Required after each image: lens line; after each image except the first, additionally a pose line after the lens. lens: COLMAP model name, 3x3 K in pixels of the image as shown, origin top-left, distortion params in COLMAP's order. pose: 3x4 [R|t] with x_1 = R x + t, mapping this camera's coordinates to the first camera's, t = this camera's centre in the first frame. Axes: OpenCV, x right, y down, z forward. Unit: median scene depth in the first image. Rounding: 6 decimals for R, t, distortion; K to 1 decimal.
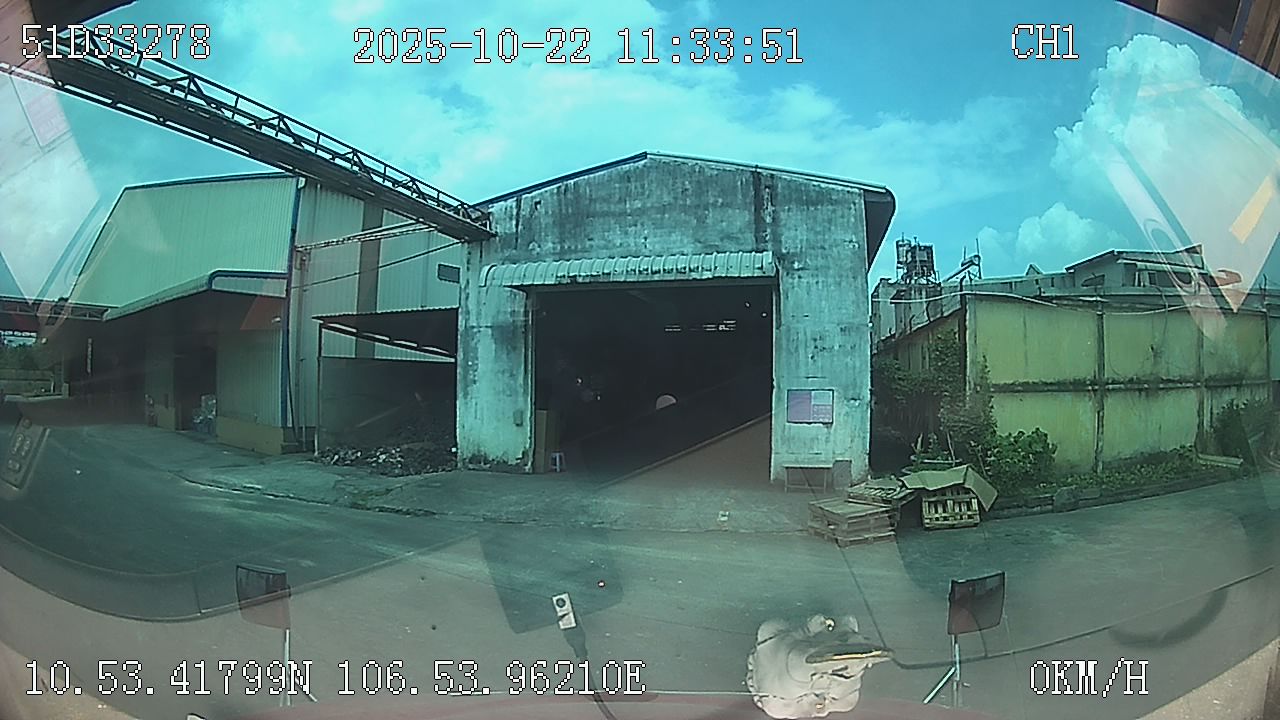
lens RADIAL K [[795.4, 0, 617.5], [0, 795.4, 366.2], [0, 0, 1]] dist [-0.344661, 0.116039]
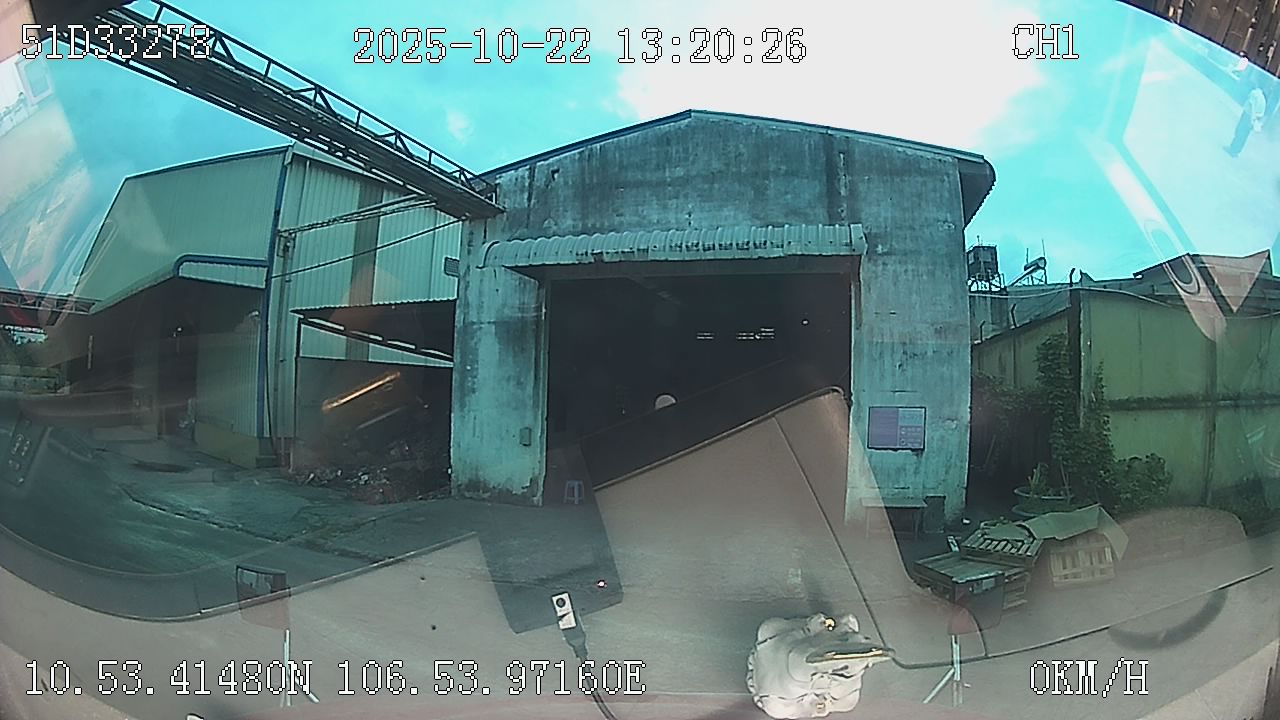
lens RADIAL K [[744.5, 0, 610.7], [0, 744.5, 355.6], [0, 0, 1]] dist [-0.330599, 0.106145]
pose [[0.999361, 0.016324, -0.031803, -0.018731], [-0.017319, 0.999361, -0.031254, 0.005546], [0.031272, 0.031785, 0.999005, 0.271204]]
